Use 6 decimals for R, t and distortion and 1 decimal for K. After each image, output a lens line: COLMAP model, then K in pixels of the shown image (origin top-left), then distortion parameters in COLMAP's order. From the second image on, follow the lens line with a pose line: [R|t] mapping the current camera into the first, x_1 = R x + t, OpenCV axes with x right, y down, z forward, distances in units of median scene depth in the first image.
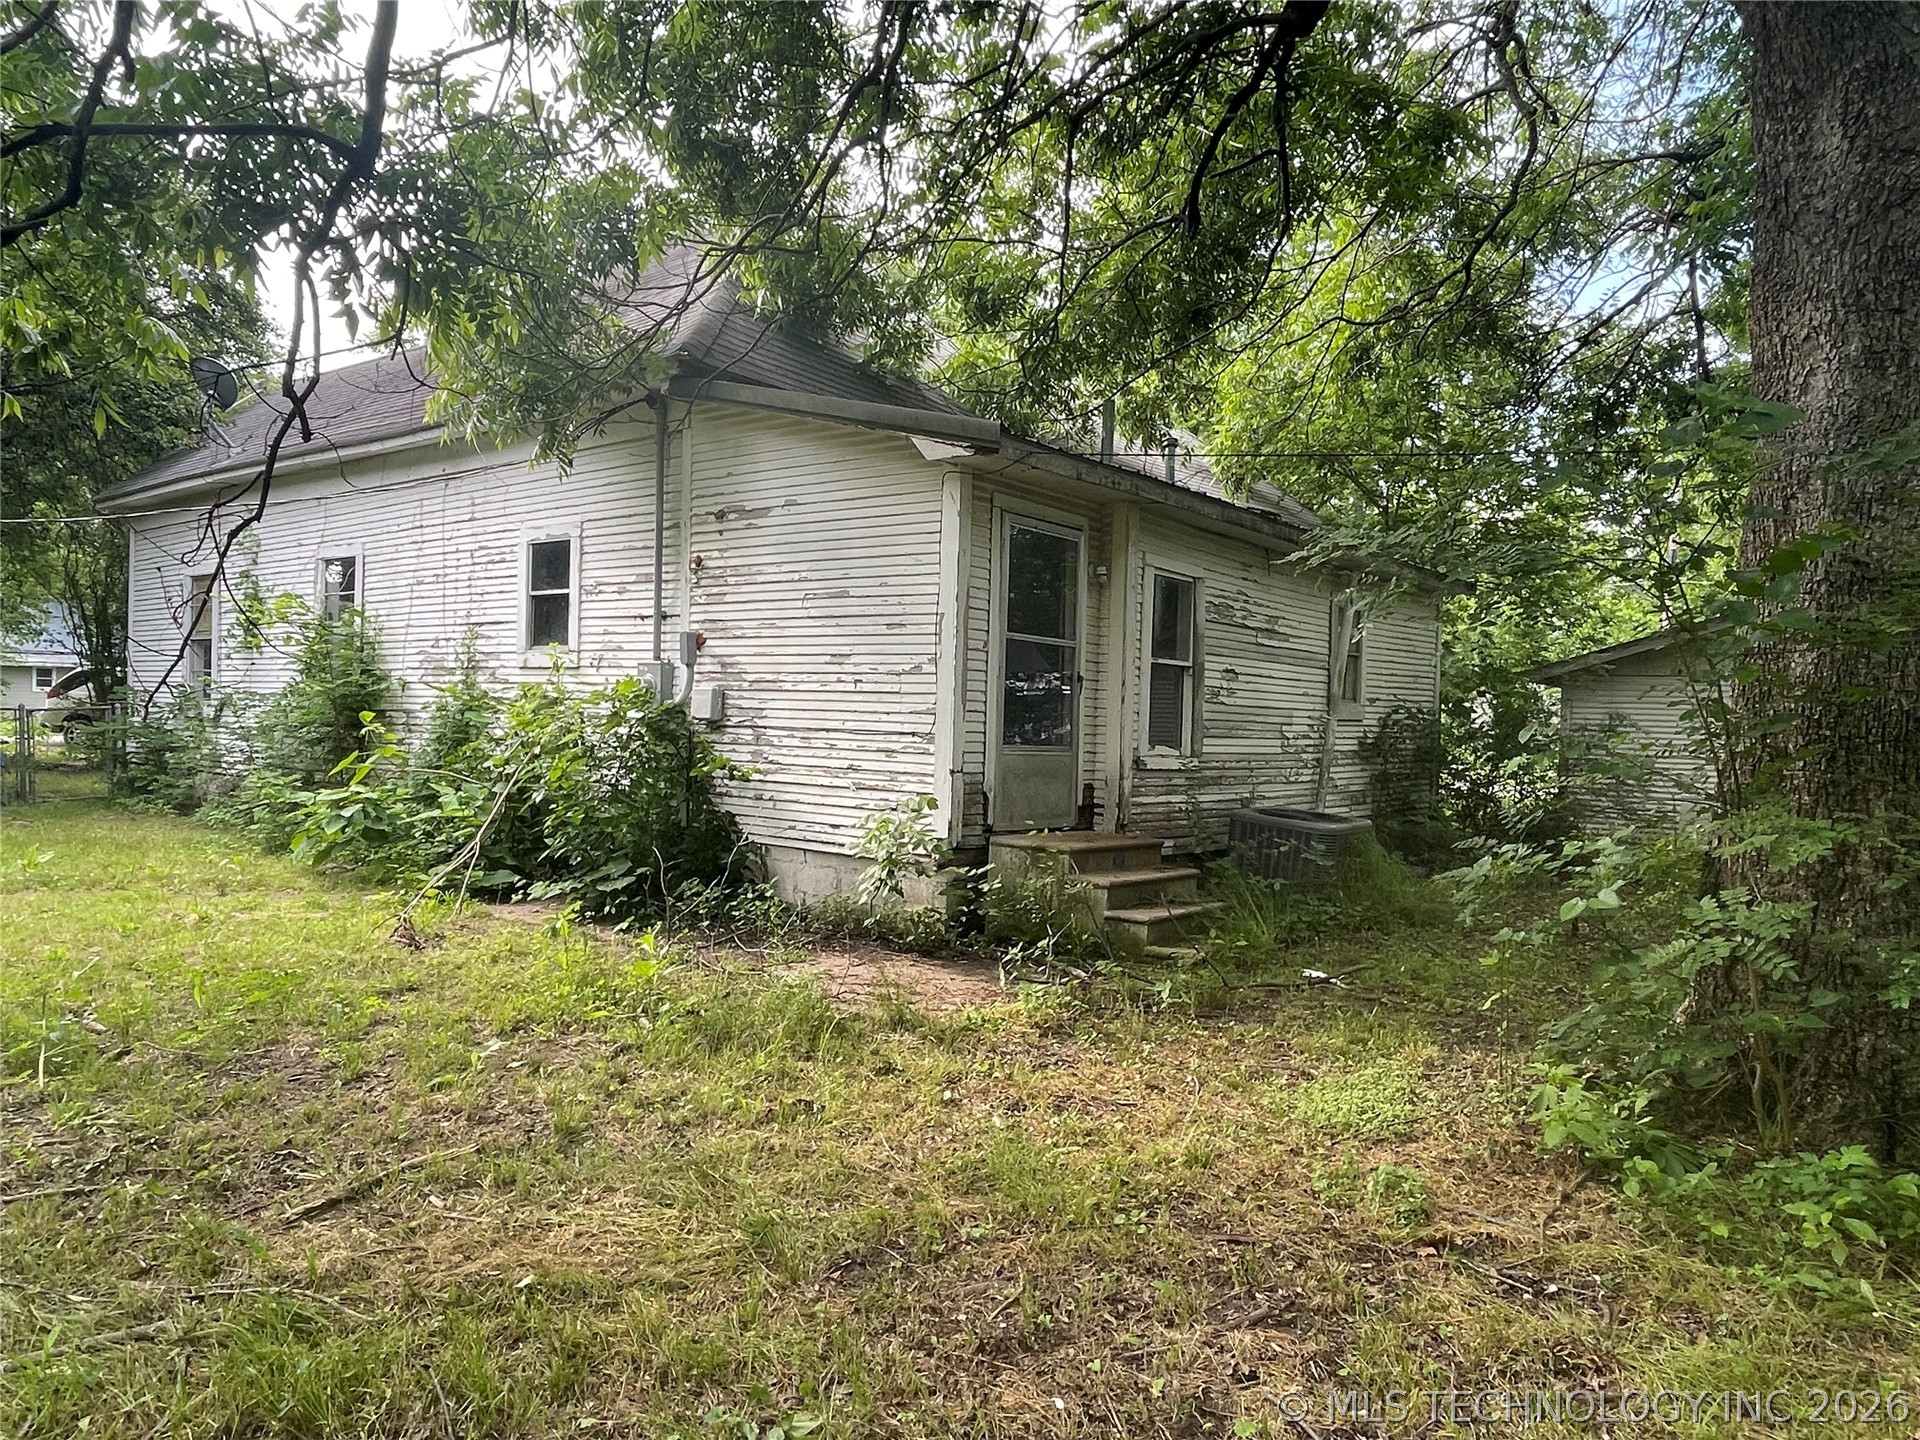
lens RADIAL K [[1246.9, 0, 960.1], [0, 1246.9, 721.3], [0, 0, 1]] dist [0.006413, 0.000259]
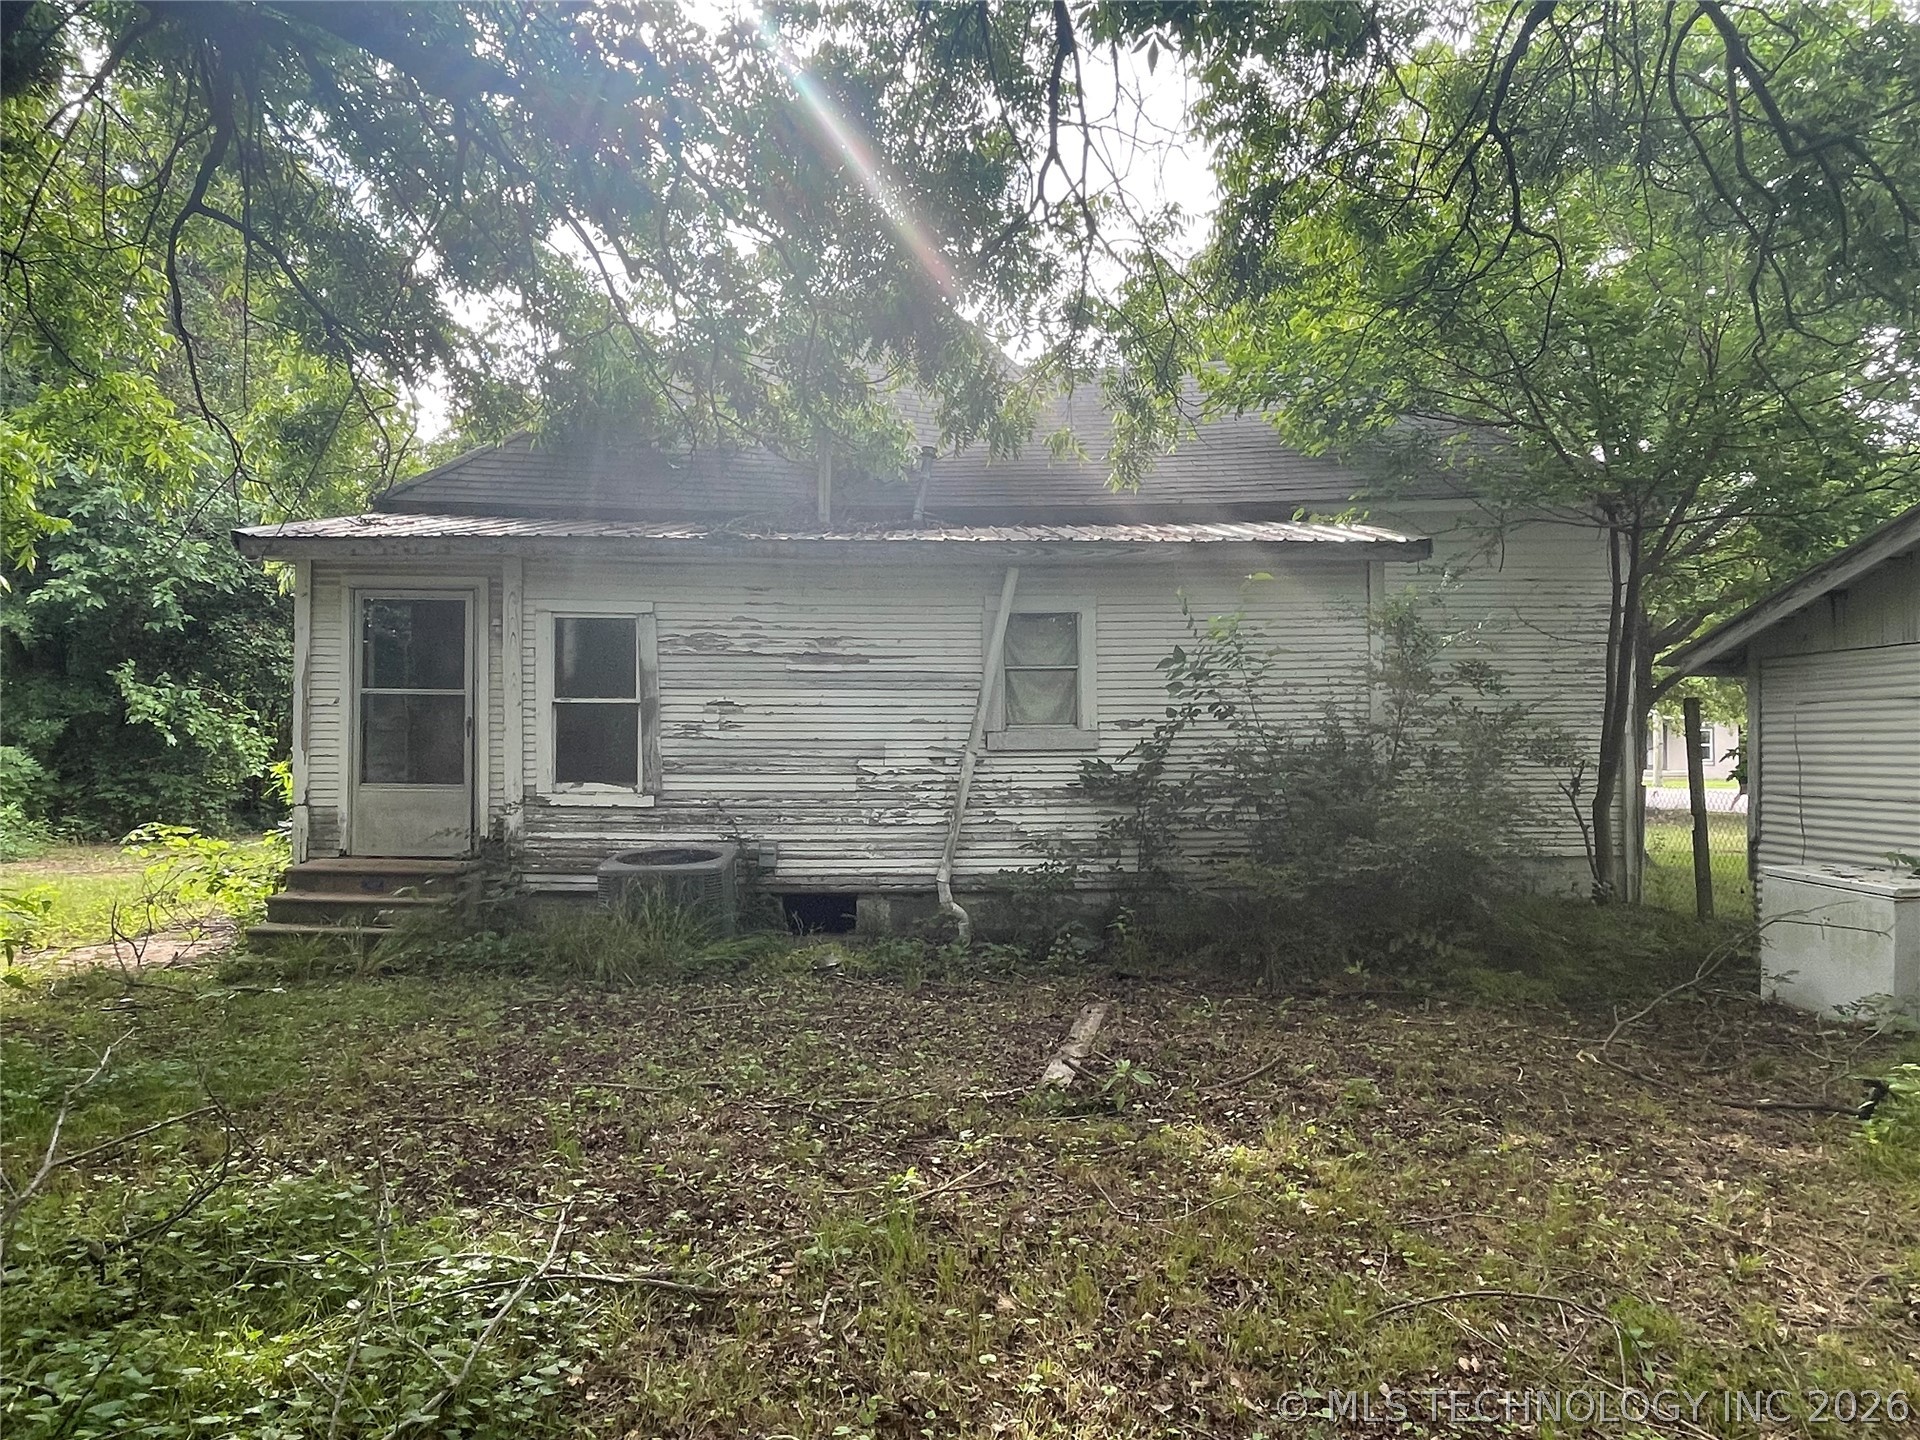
lens RADIAL K [[1246.9, 0, 965.0], [0, 1246.9, 726.5], [0, 0, 1]] dist [0.006413, 0.000259]
pose [[0.632987, -0.034319, -0.773401, 1.096135], [0.015446, 0.999378, -0.031705, 0.010282], [0.774008, 0.008122, 0.633123, 0.564713]]
